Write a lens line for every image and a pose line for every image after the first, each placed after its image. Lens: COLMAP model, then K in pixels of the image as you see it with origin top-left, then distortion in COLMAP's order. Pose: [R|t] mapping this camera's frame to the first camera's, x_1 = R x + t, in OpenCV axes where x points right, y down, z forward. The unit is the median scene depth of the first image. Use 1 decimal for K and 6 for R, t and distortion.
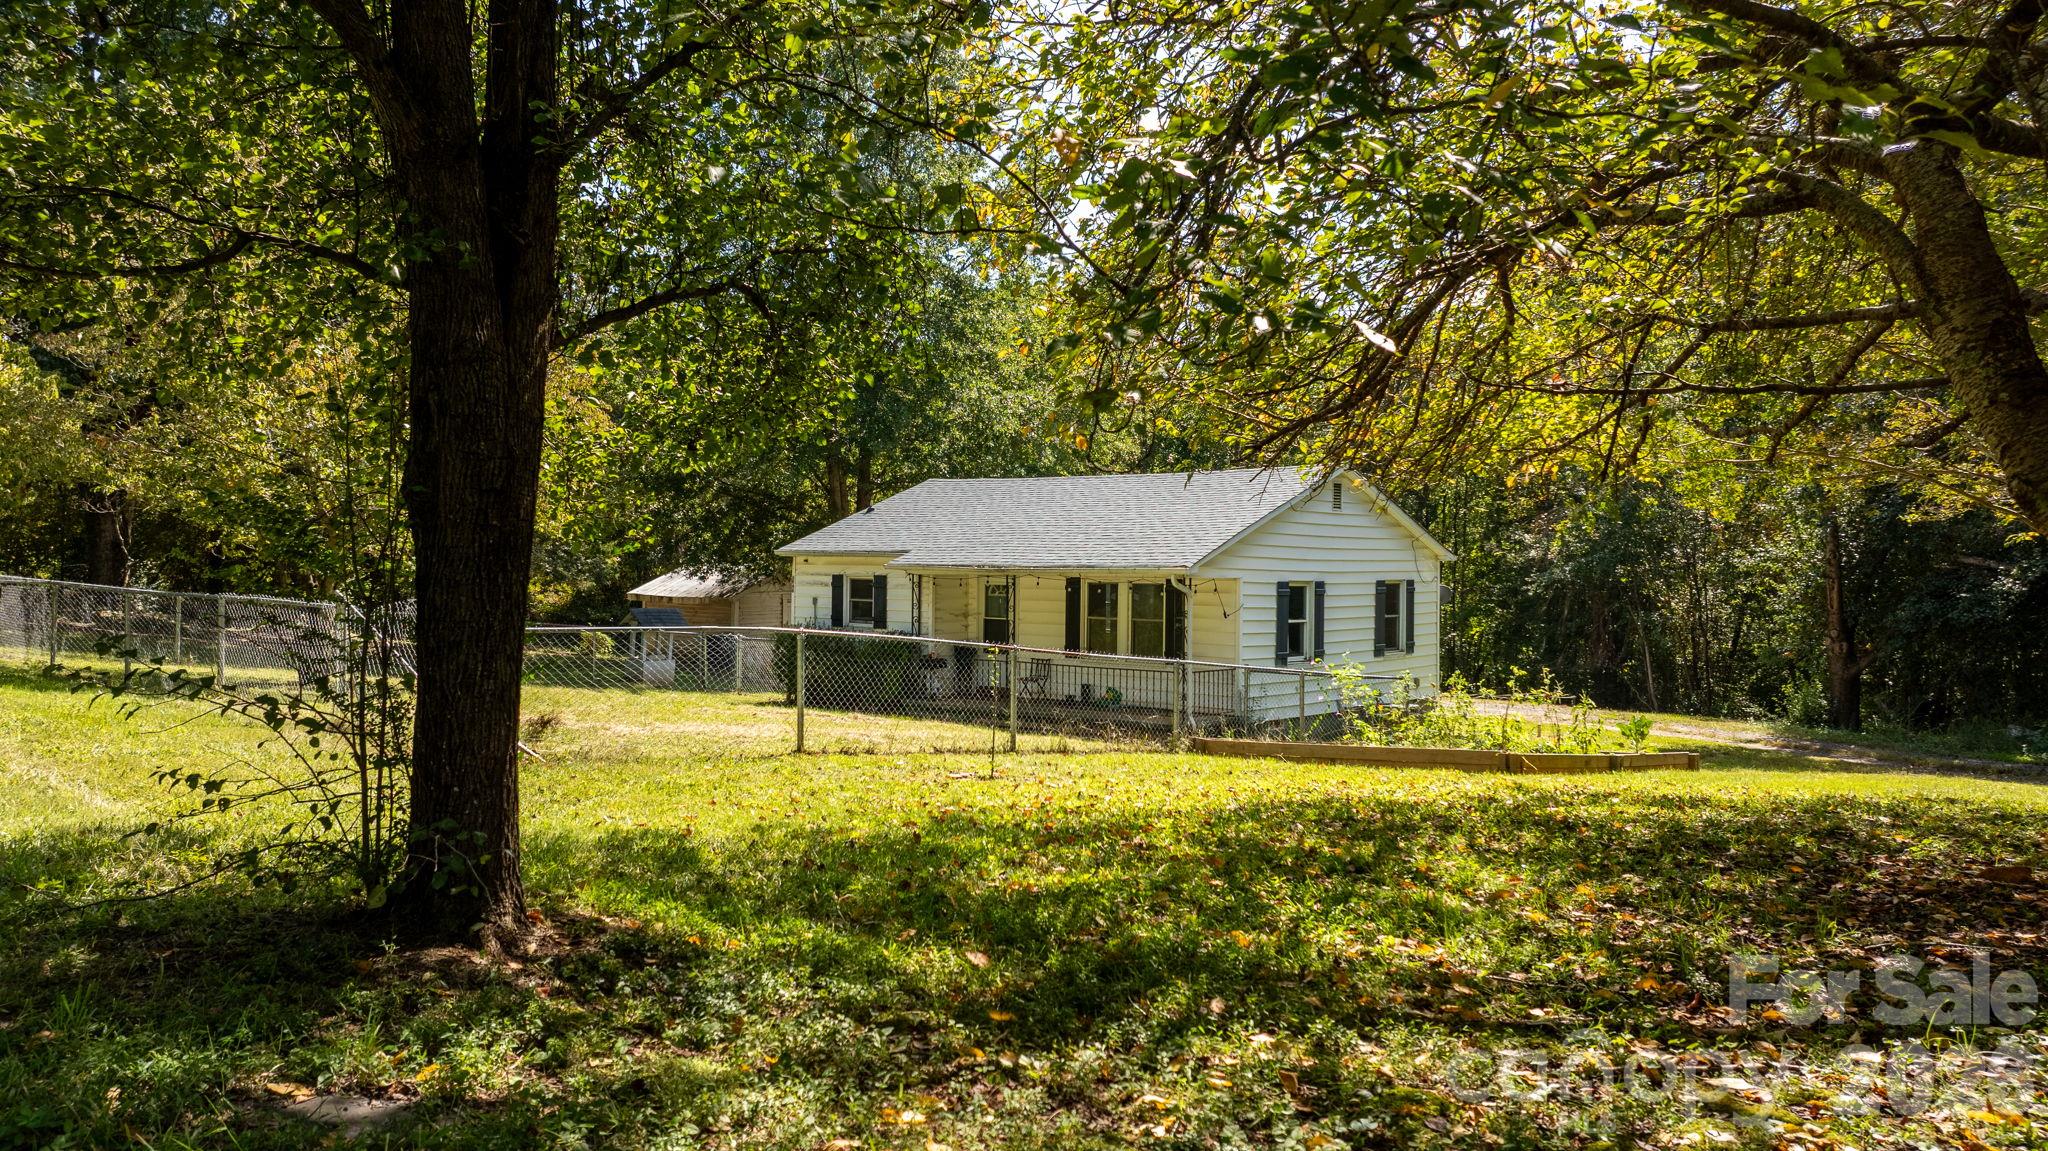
lens RADIAL K [[1437.2, 0, 1028.2], [0, 1437.2, 575.8], [0, 0, 1]] dist [-0.018142, 0.006397]
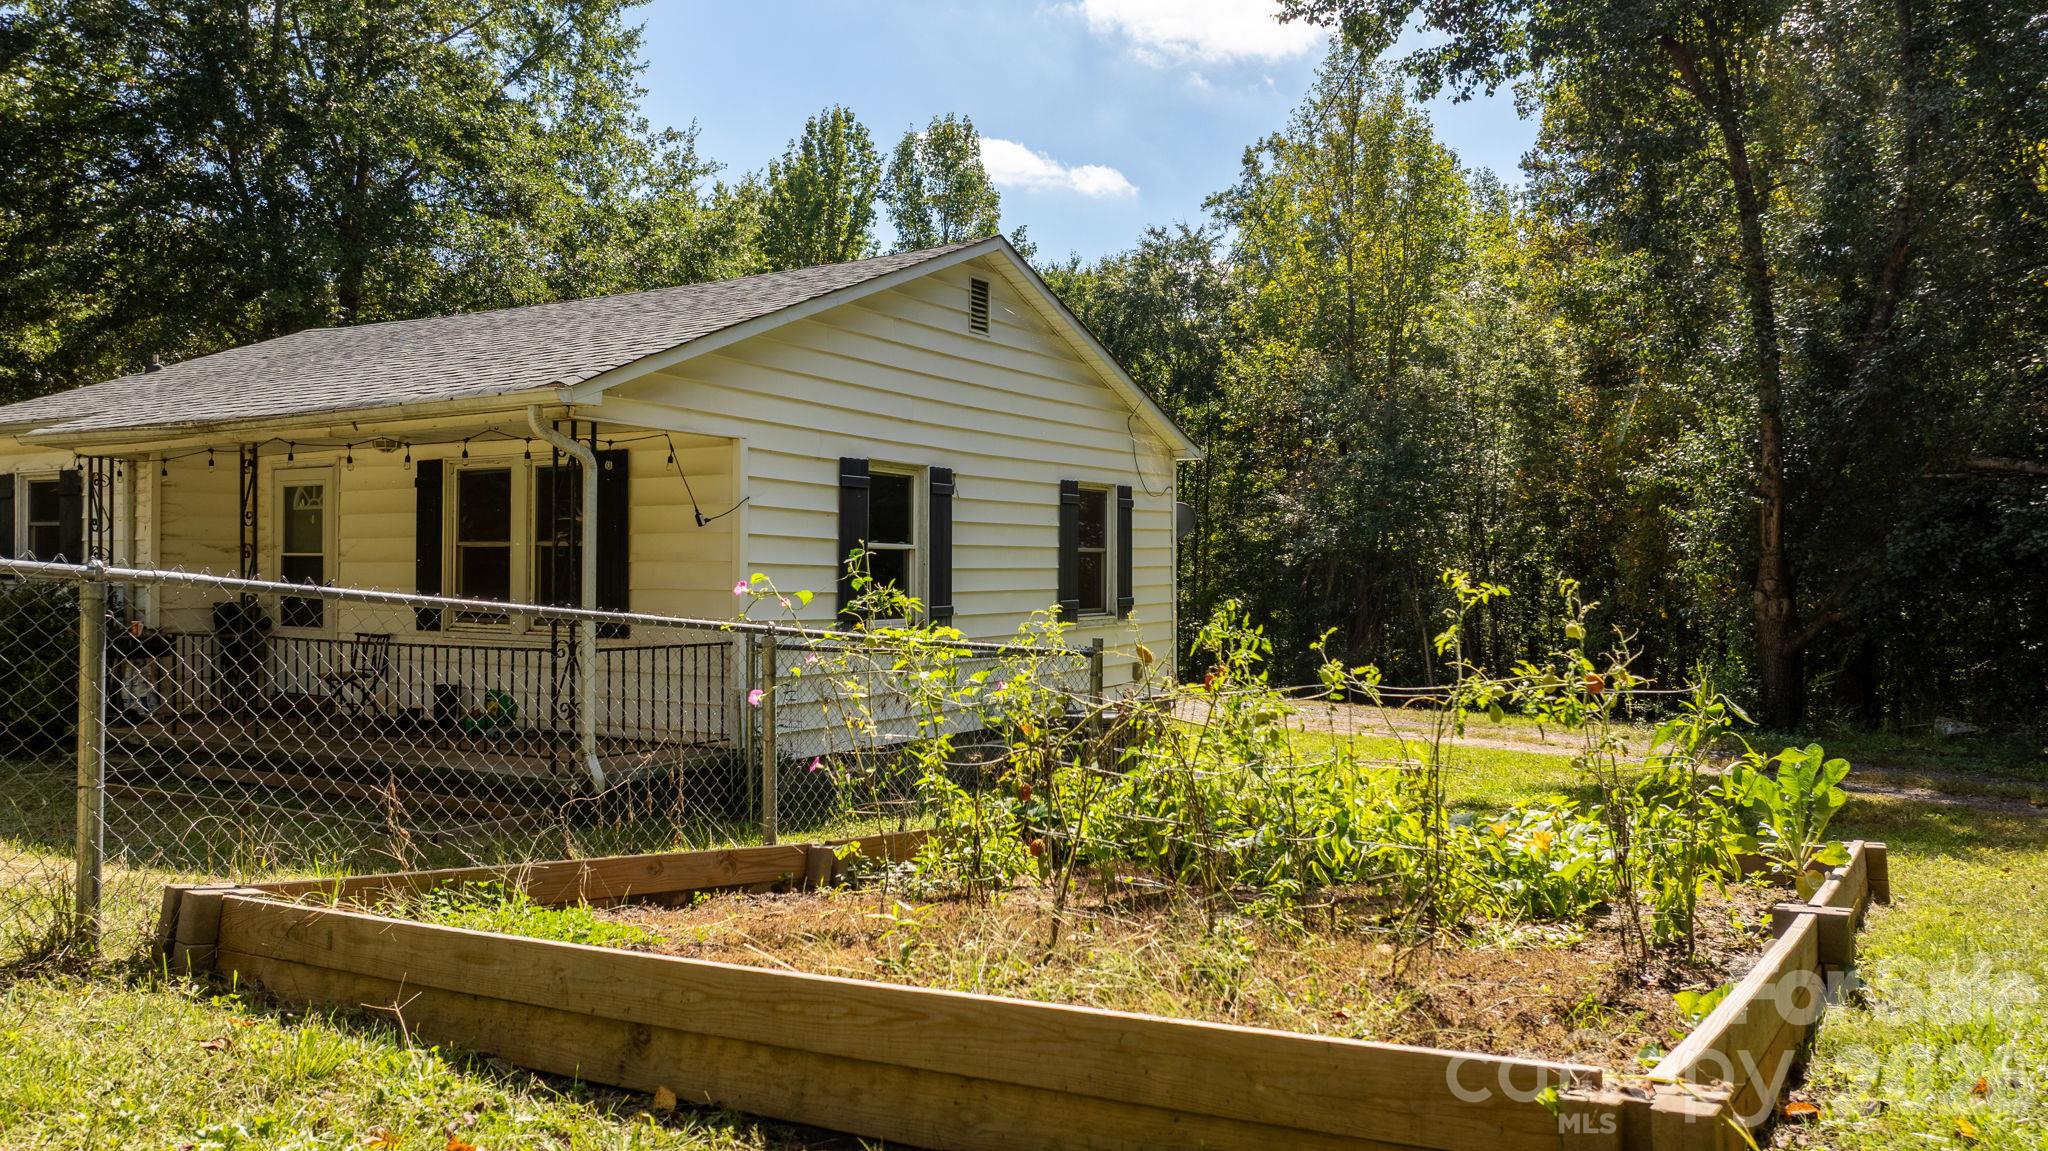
lens RADIAL K [[1437.2, 0, 1022.1], [0, 1437.2, 572.1], [0, 0, 1]] dist [-0.018142, 0.006397]
pose [[0.985524, -0.006526, 0.169411, 0.136274], [0.007360, 0.999964, -0.004297, 0.039294], [-0.169377, 0.005482, 0.985536, 0.471470]]
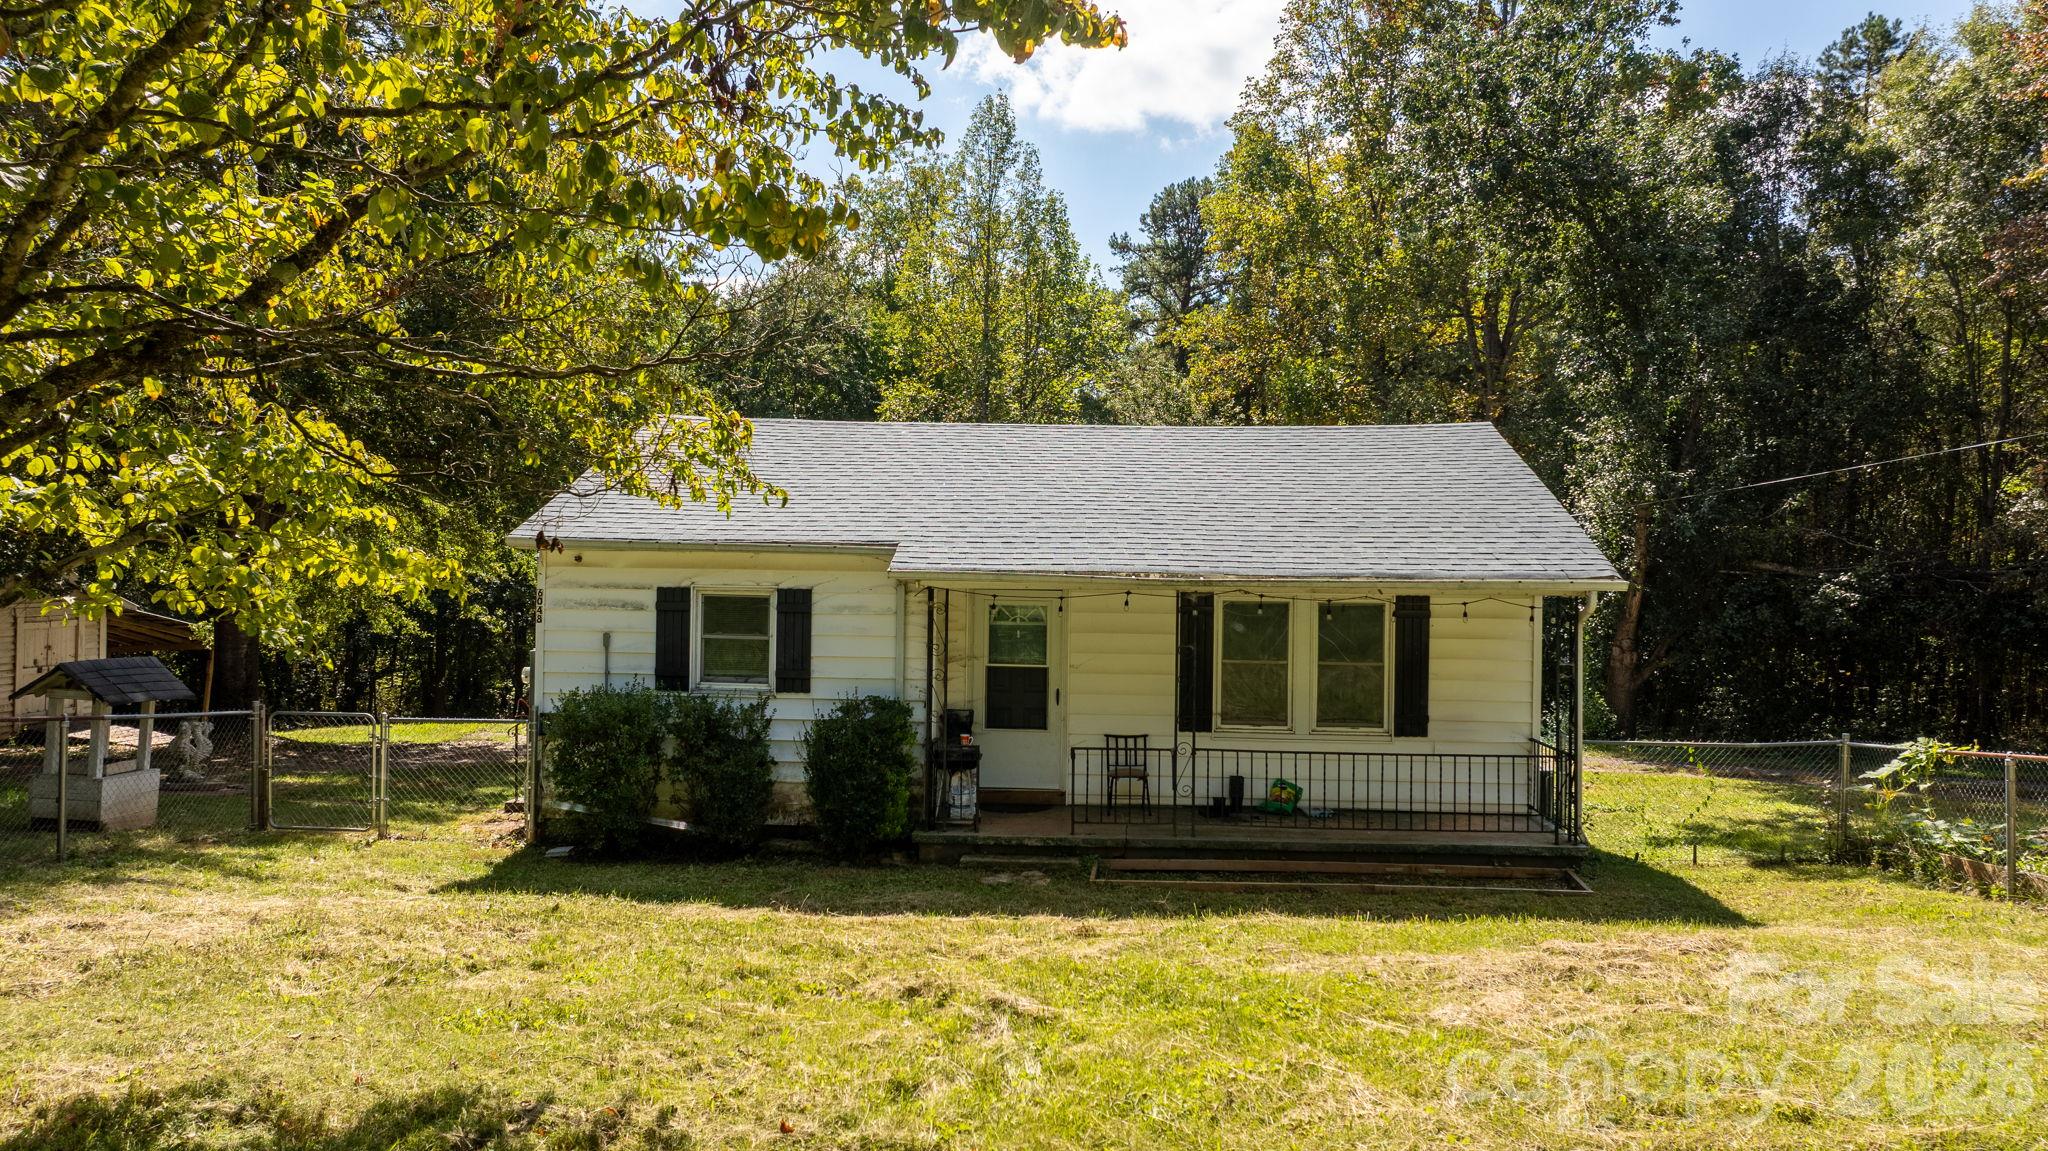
lens RADIAL K [[1437.2, 0, 1025.1], [0, 1437.2, 581.6], [0, 0, 1]] dist [-0.018142, 0.006397]
pose [[0.797559, -0.003611, 0.603230, -0.353351], [-0.002741, 0.999950, 0.009610, -0.008323], [-0.603235, -0.009318, 0.797509, 0.546204]]
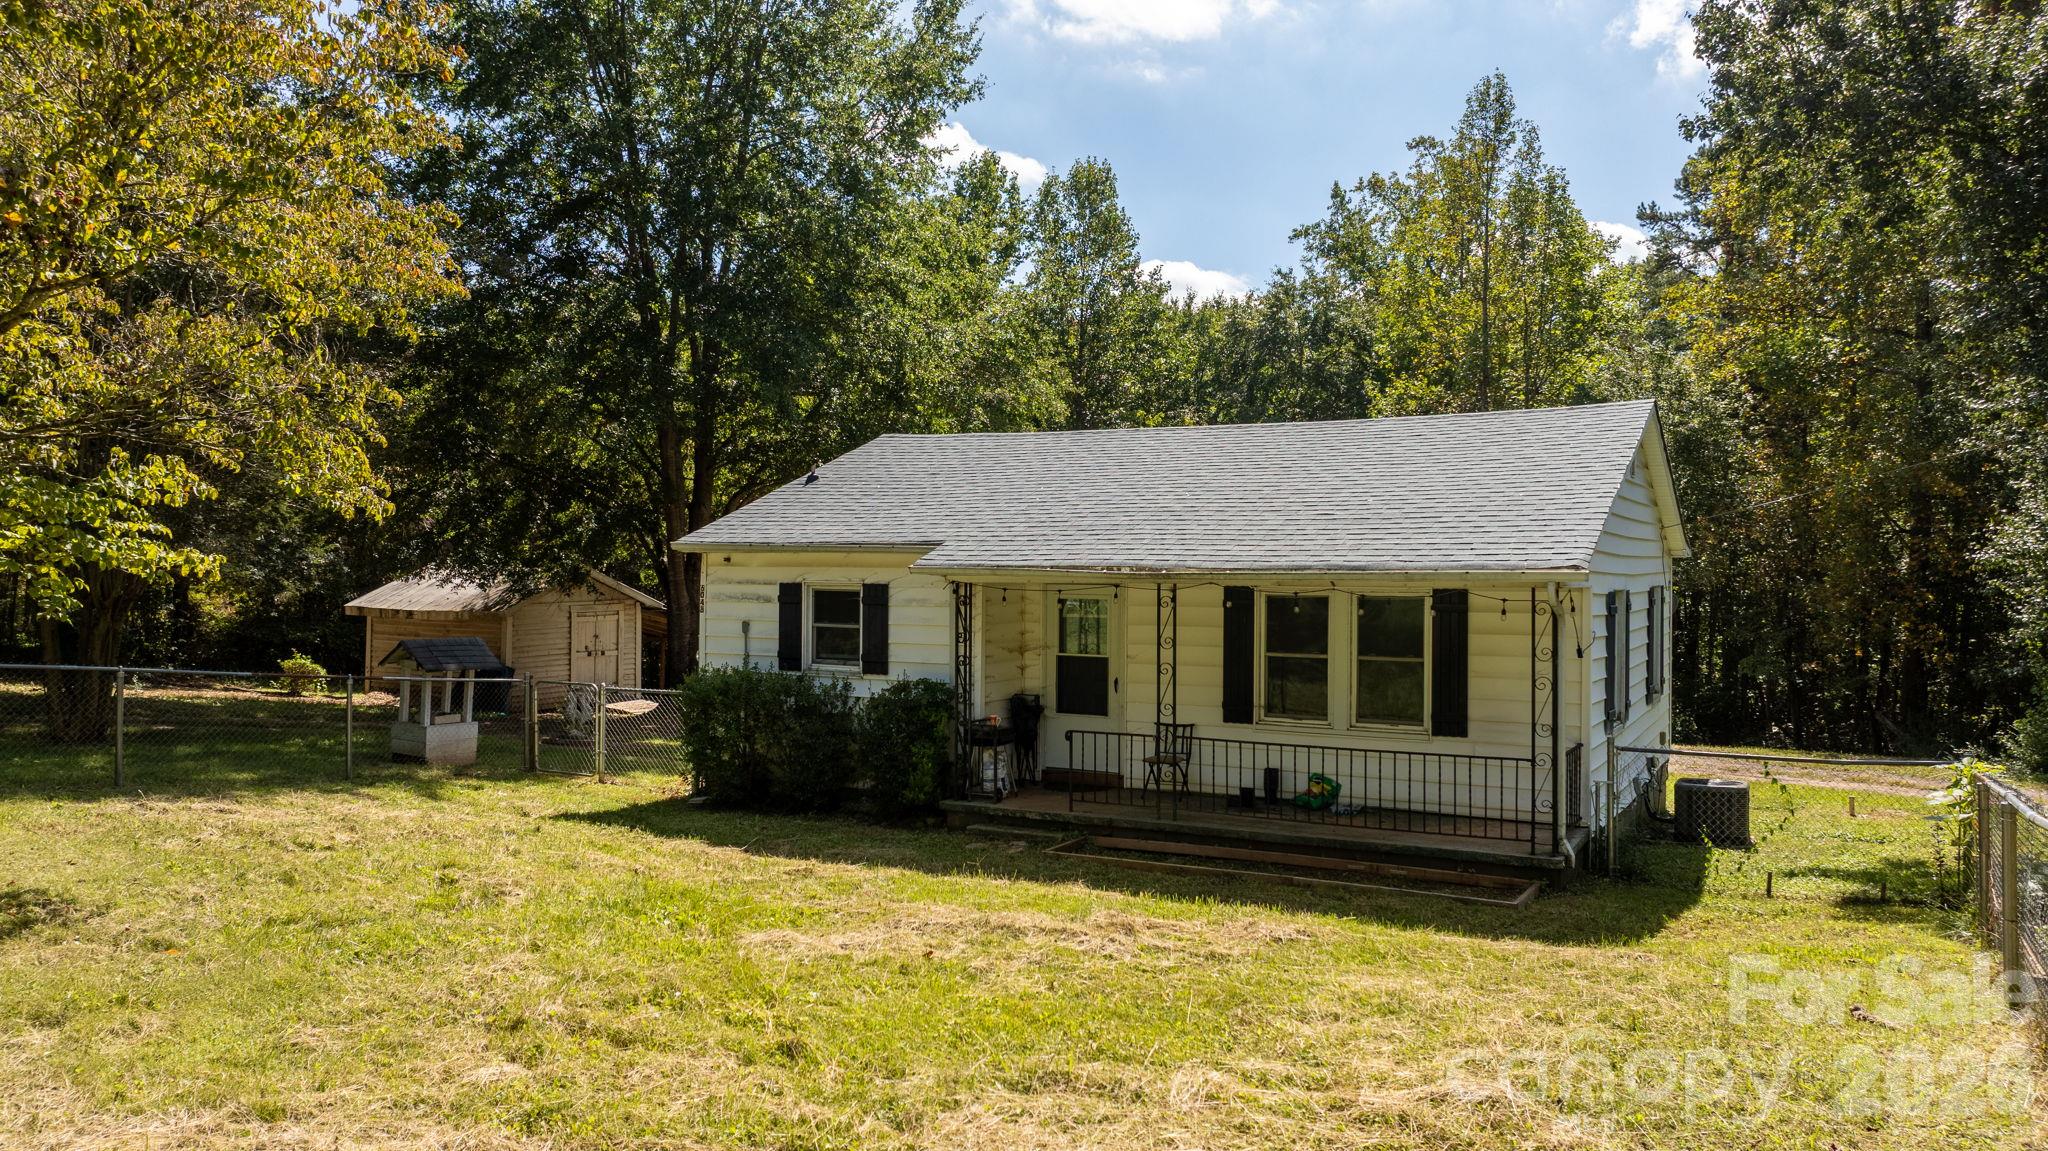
lens RADIAL K [[1437.2, 0, 1023.0], [0, 1437.2, 576.4], [0, 0, 1]] dist [-0.018142, 0.006397]
pose [[0.979435, -0.005074, 0.201697, -0.165208], [0.004746, 0.999987, 0.002111, -0.004485], [-0.201705, -0.001110, 0.979446, 0.414153]]
